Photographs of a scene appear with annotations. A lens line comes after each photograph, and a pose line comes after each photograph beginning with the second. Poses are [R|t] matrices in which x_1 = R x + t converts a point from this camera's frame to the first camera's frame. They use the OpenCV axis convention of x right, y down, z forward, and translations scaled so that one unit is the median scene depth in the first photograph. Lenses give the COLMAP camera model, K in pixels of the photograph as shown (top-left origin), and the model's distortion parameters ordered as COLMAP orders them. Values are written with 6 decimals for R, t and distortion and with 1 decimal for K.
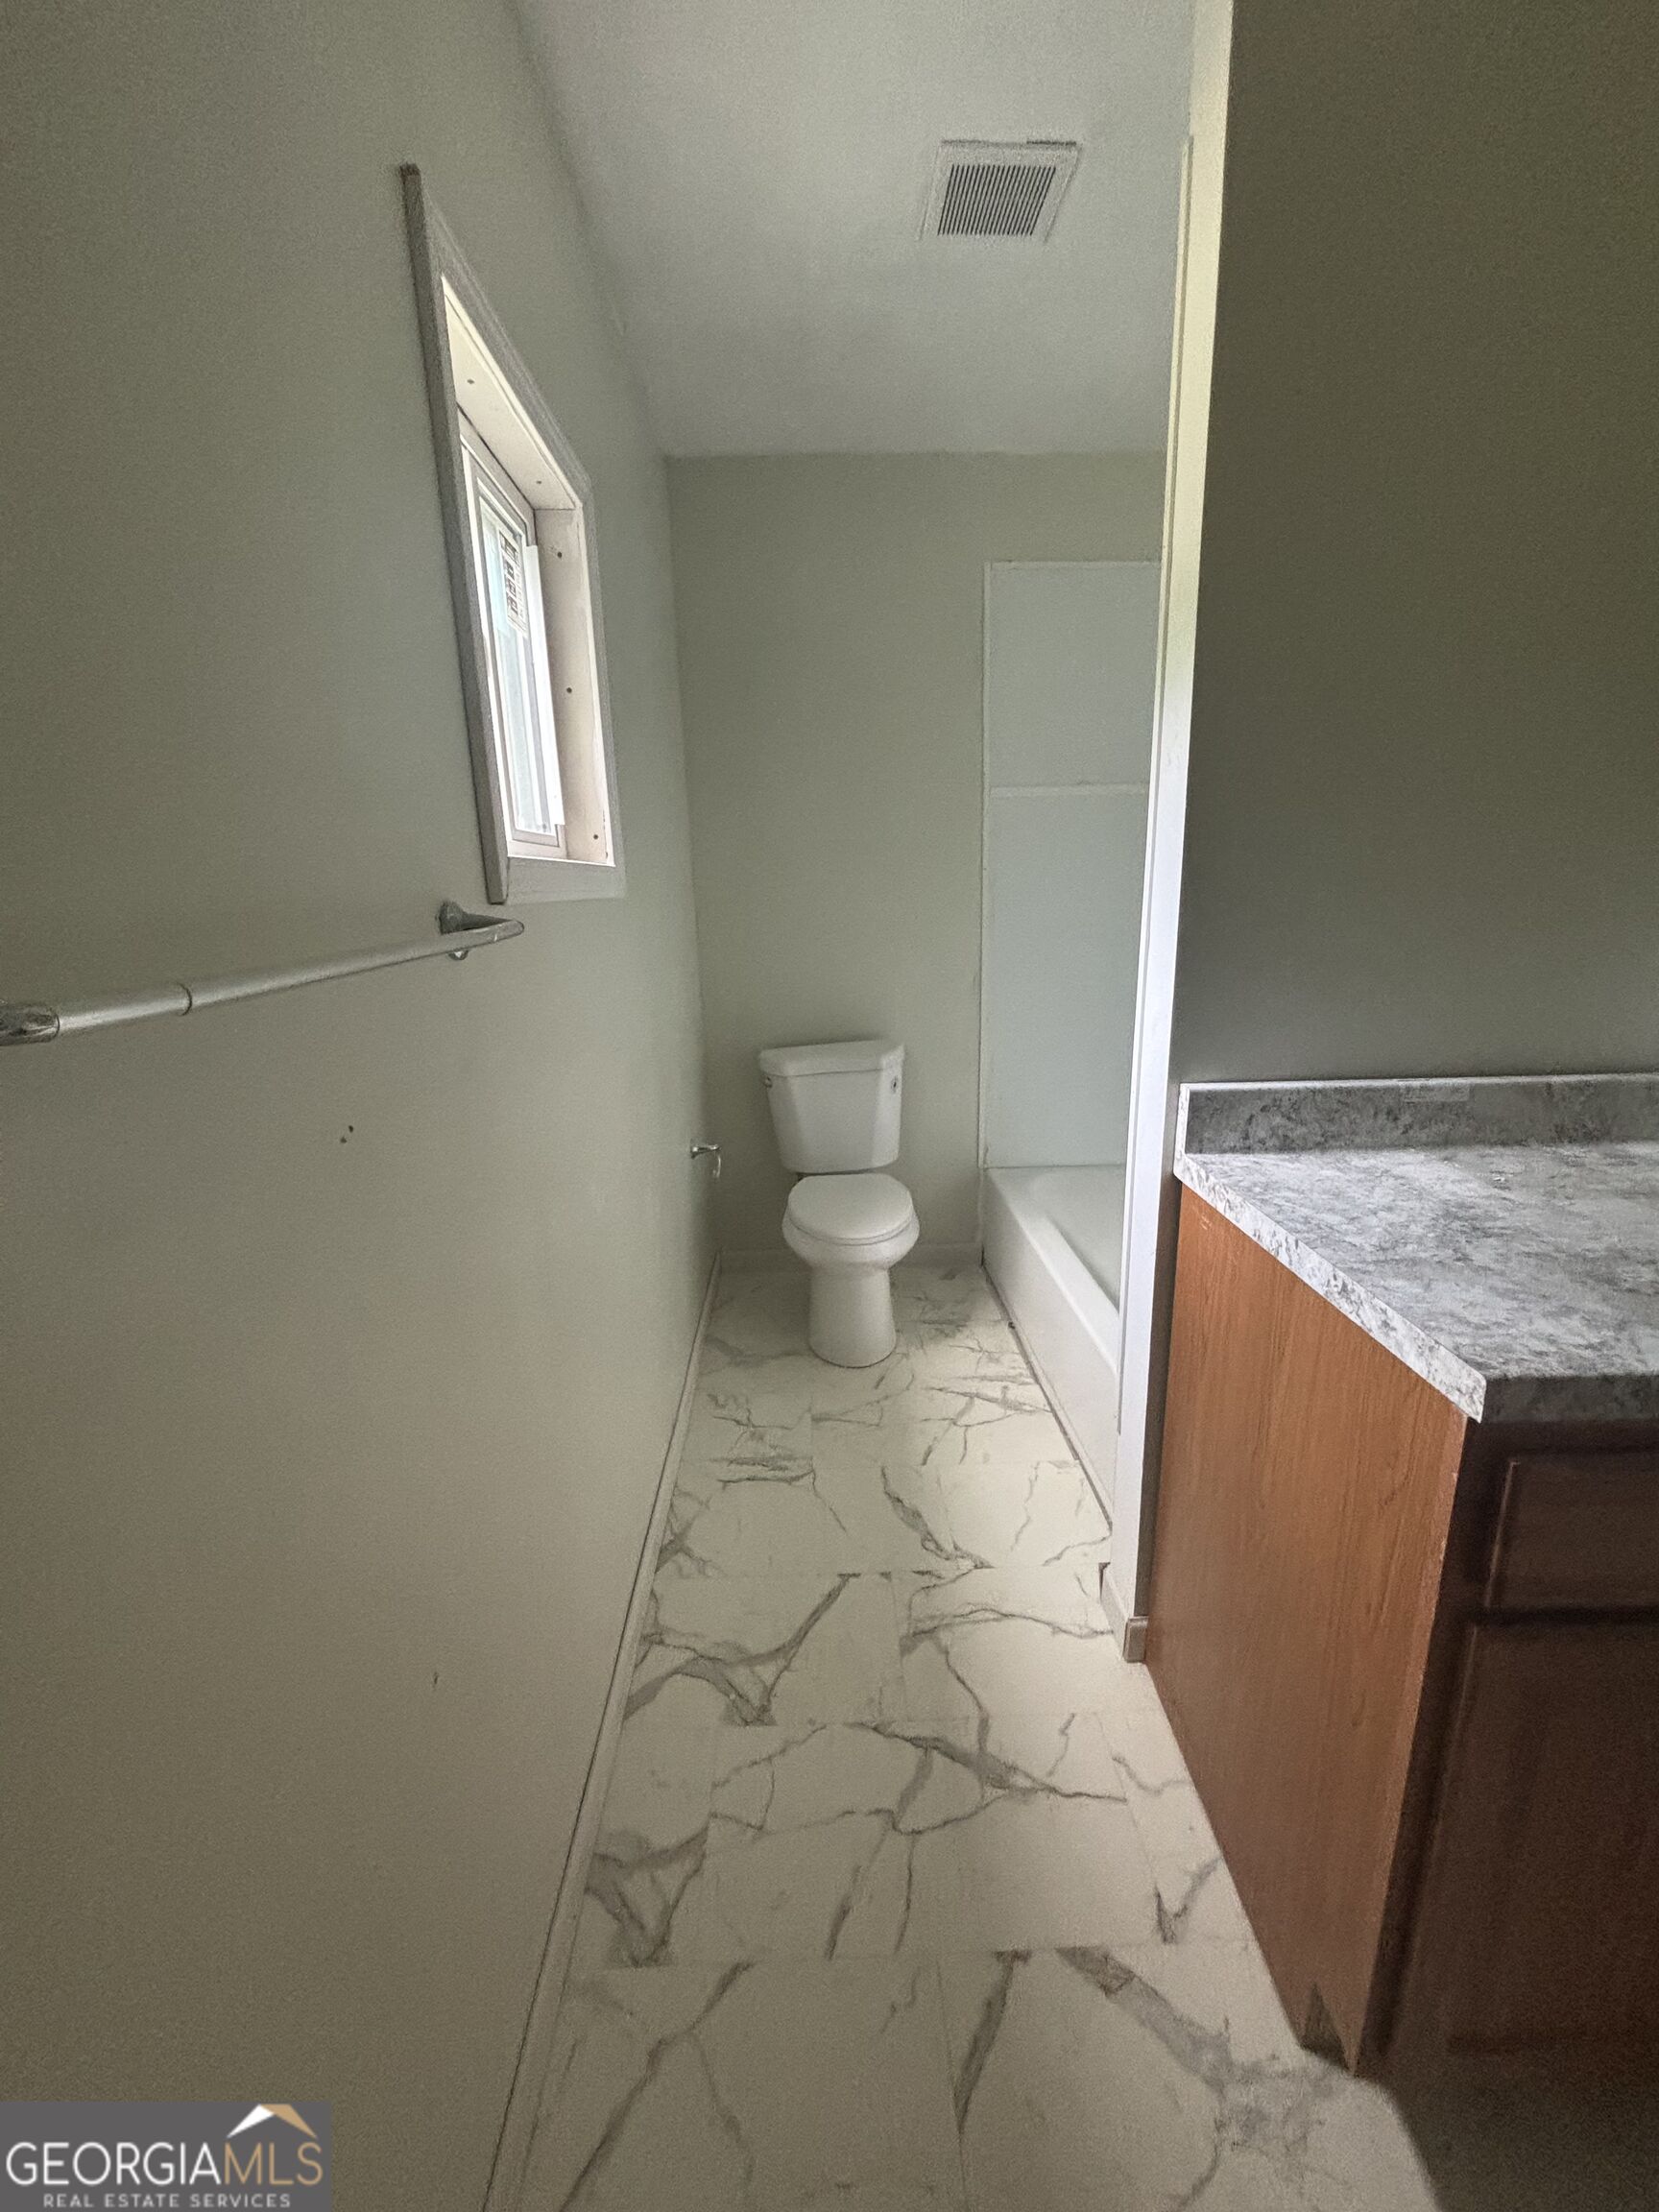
lens RADIAL K [[901.3, 0, 824.5], [0, 901.3, 1099.0], [0, 0, 1]] dist [-0.001921, 0.000264]
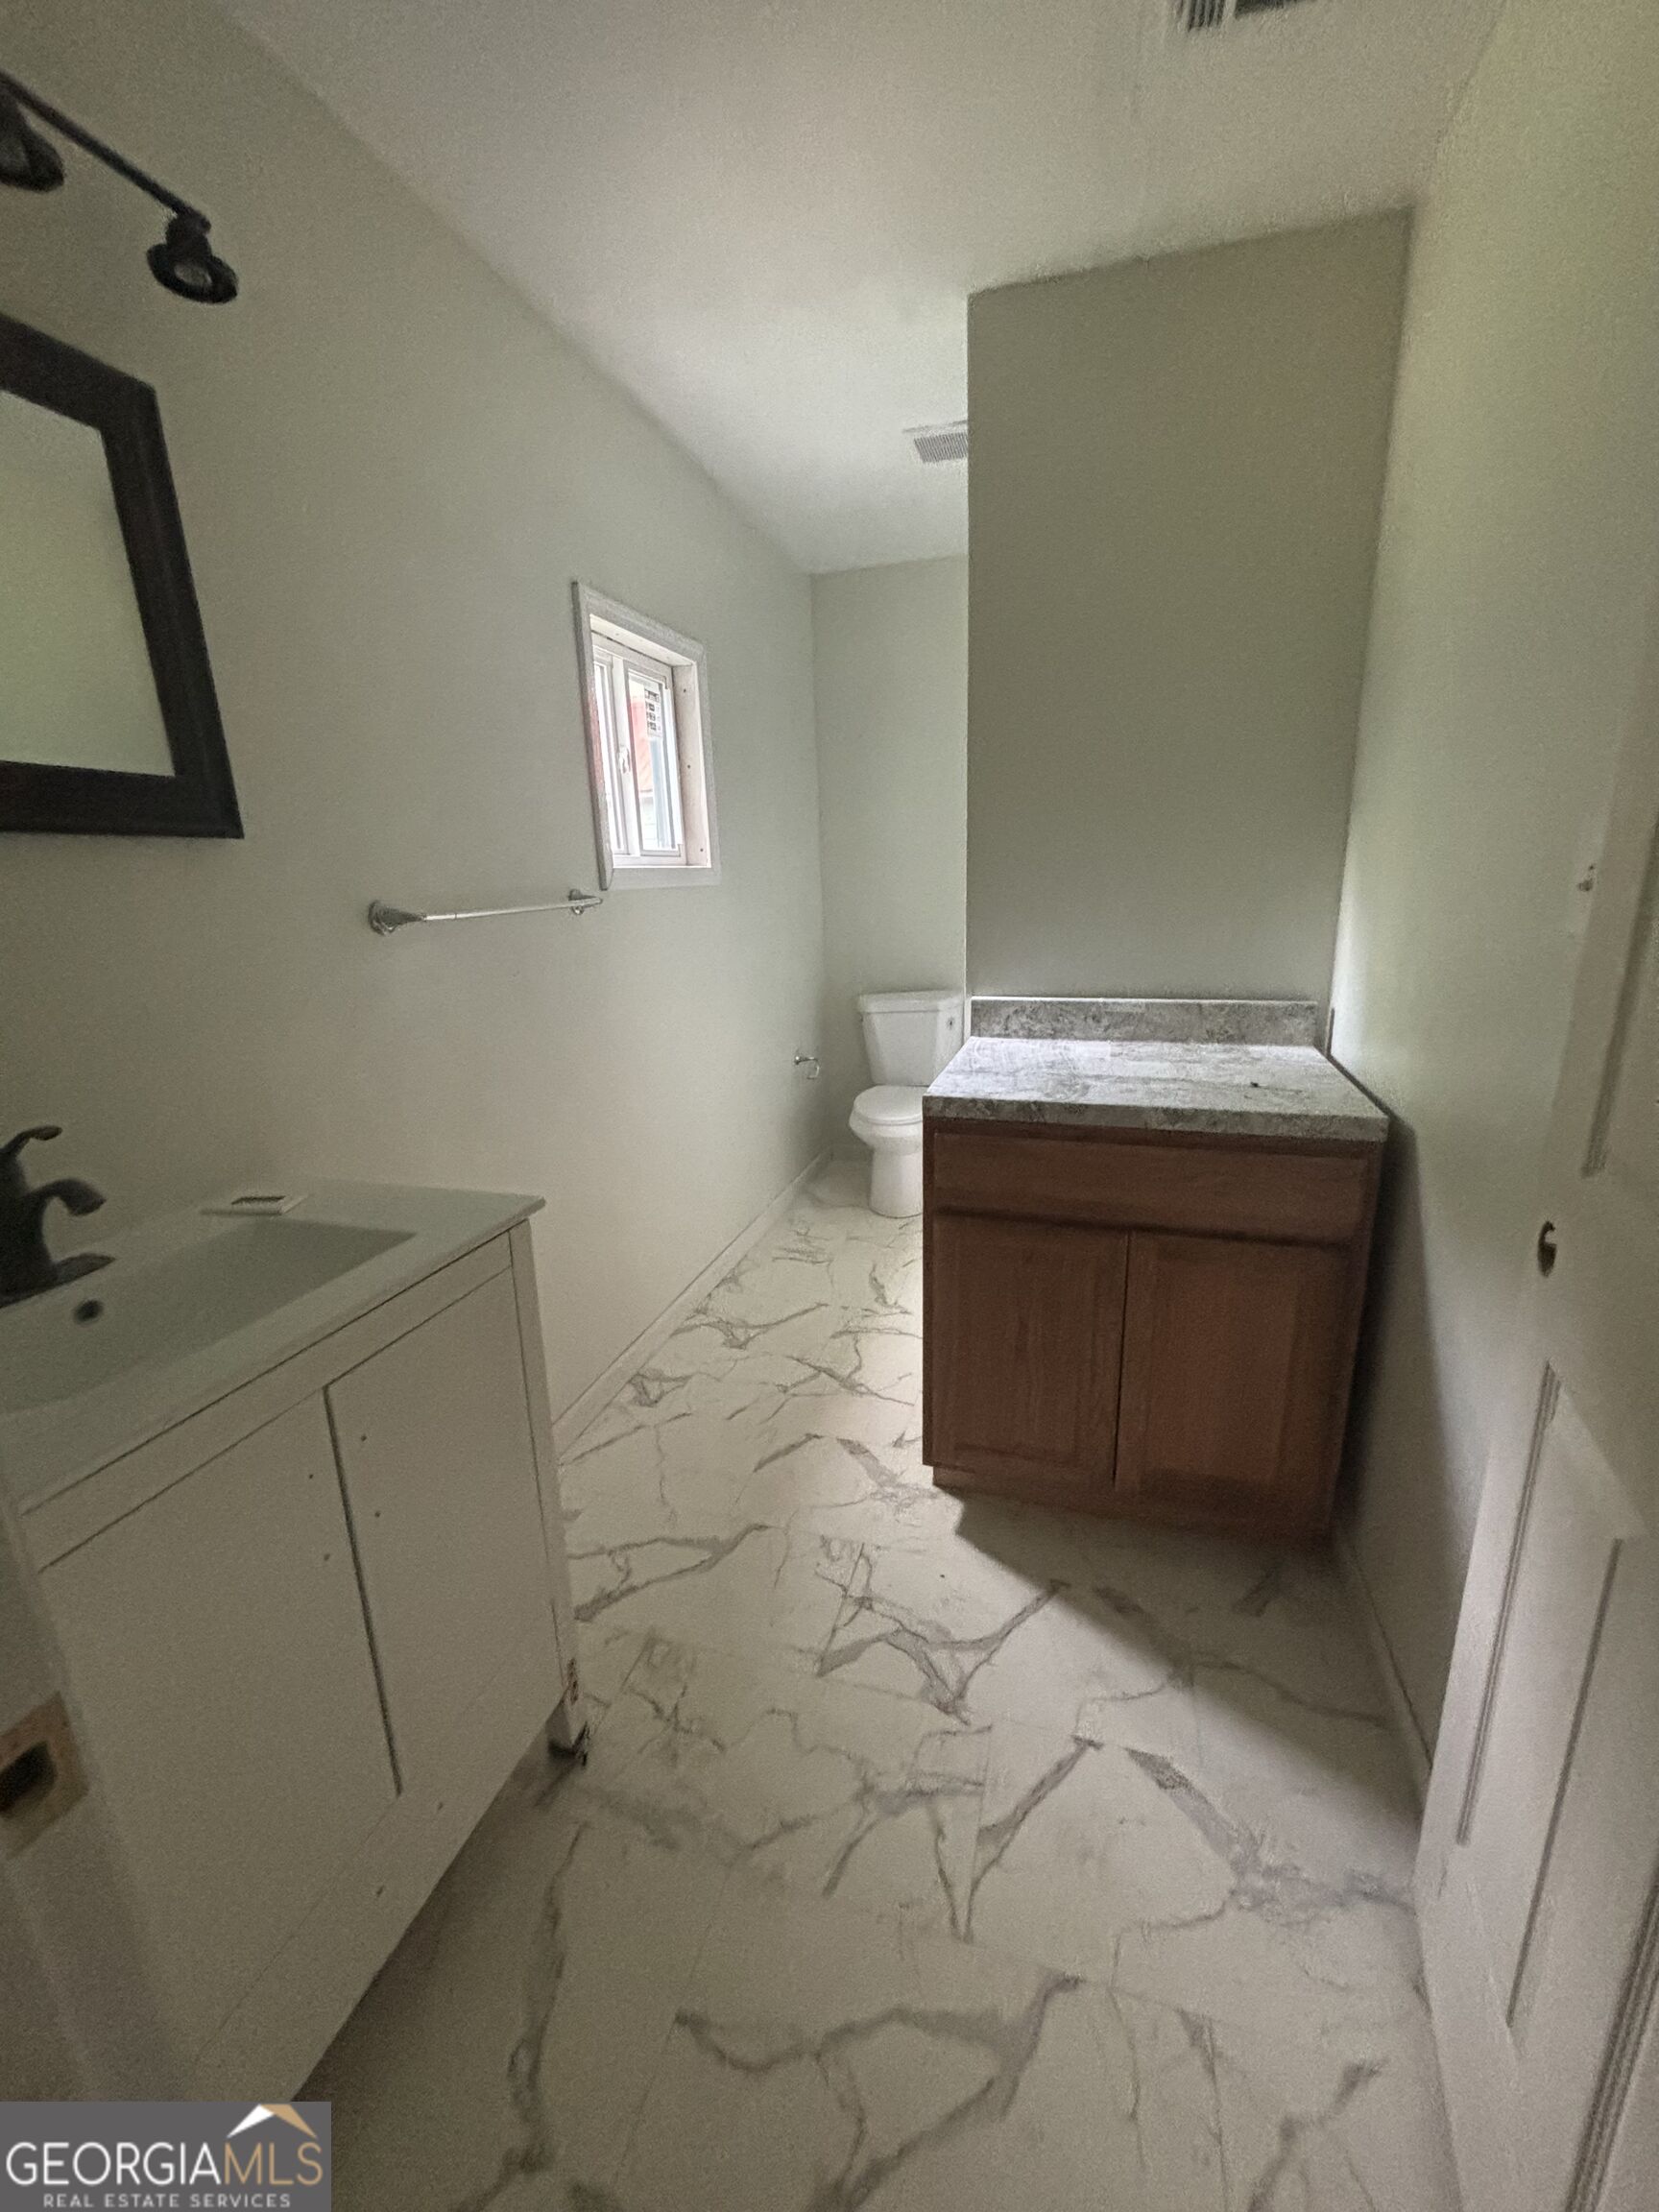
lens RADIAL K [[901.3, 0, 838.7], [0, 901.3, 1107.9], [0, 0, 1]] dist [-0.001921, 0.000264]
pose [[0.951861, 0.074899, -0.297238, 0.681537], [-0.067422, 0.997098, 0.035343, 0.152724], [0.299022, -0.013601, 0.954149, -0.718365]]
